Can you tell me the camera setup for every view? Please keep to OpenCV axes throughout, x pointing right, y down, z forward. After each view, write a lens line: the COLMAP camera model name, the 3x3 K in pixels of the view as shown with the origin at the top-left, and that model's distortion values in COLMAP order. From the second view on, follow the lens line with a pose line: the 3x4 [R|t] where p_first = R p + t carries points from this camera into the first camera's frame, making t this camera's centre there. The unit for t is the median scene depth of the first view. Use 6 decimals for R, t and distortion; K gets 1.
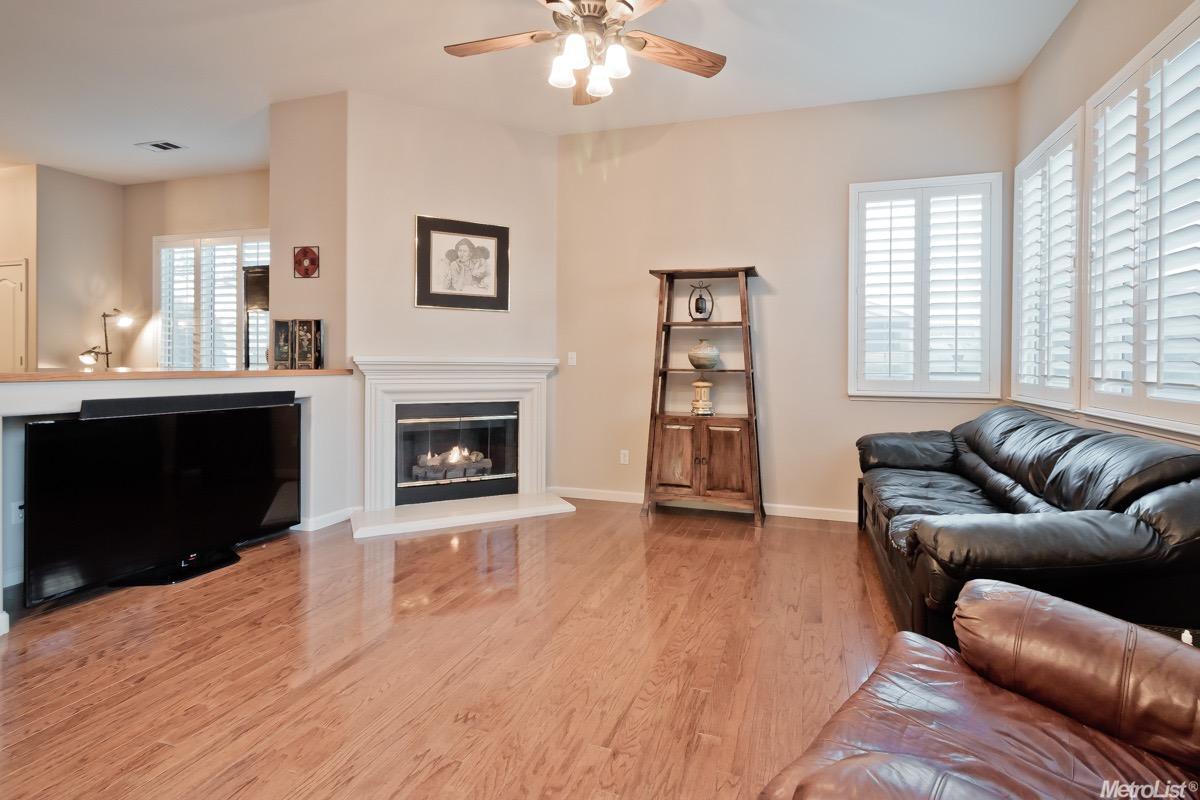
lens RADIAL K [[586.3, 0, 641.0], [0, 586.3, 368.2], [0, 0, 1]] dist [0.000226, 0.000322]
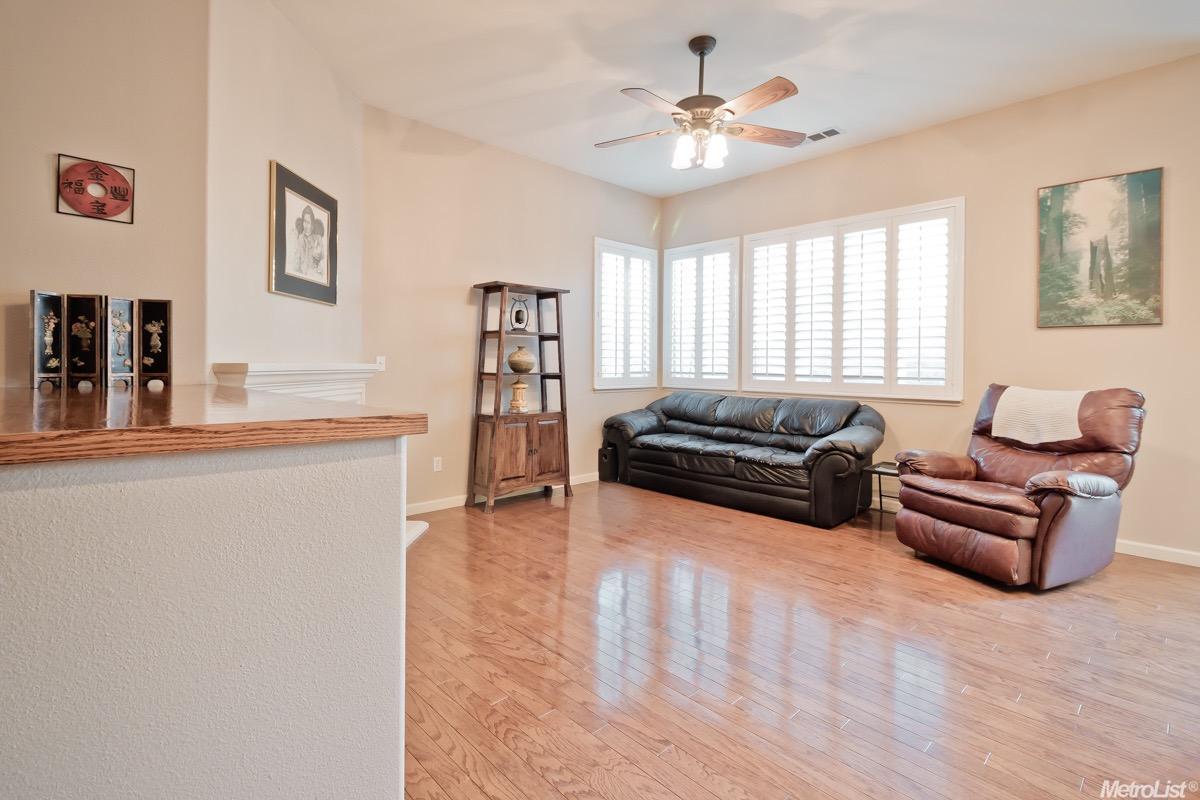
lens RADIAL K [[586.3, 0, 583.3], [0, 586.3, 374.0], [0, 0, 1]] dist [0.000226, 0.000322]
pose [[0.489452, -0.020953, 0.871779, -0.838409], [0.014574, 0.999768, 0.015847, -0.012288], [-0.871909, 0.004949, 0.489644, 0.341711]]
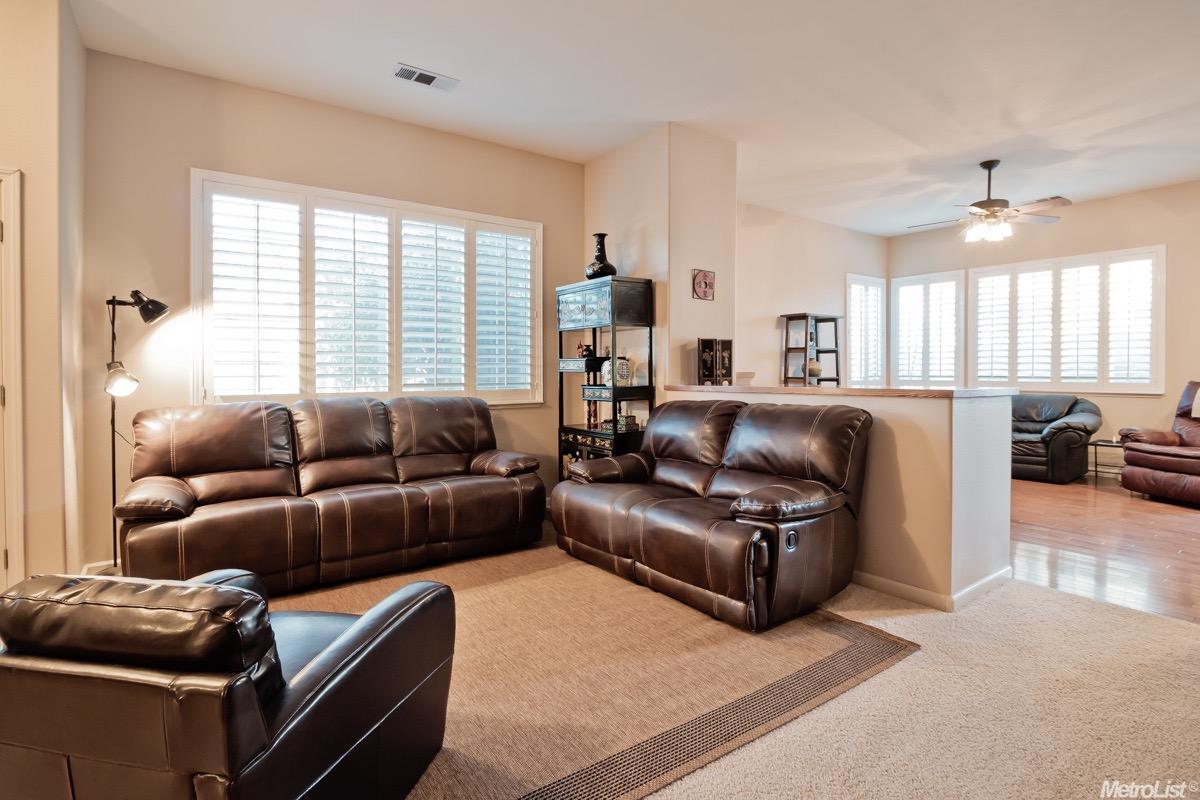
lens RADIAL K [[586.3, 0, 633.9], [0, 586.3, 388.9], [0, 0, 1]] dist [0.000226, 0.000322]
pose [[0.588714, -0.037479, 0.807472, -1.481899], [0.026411, 0.999283, 0.027126, -0.022618], [-0.807910, 0.005357, 0.589282, 0.461934]]
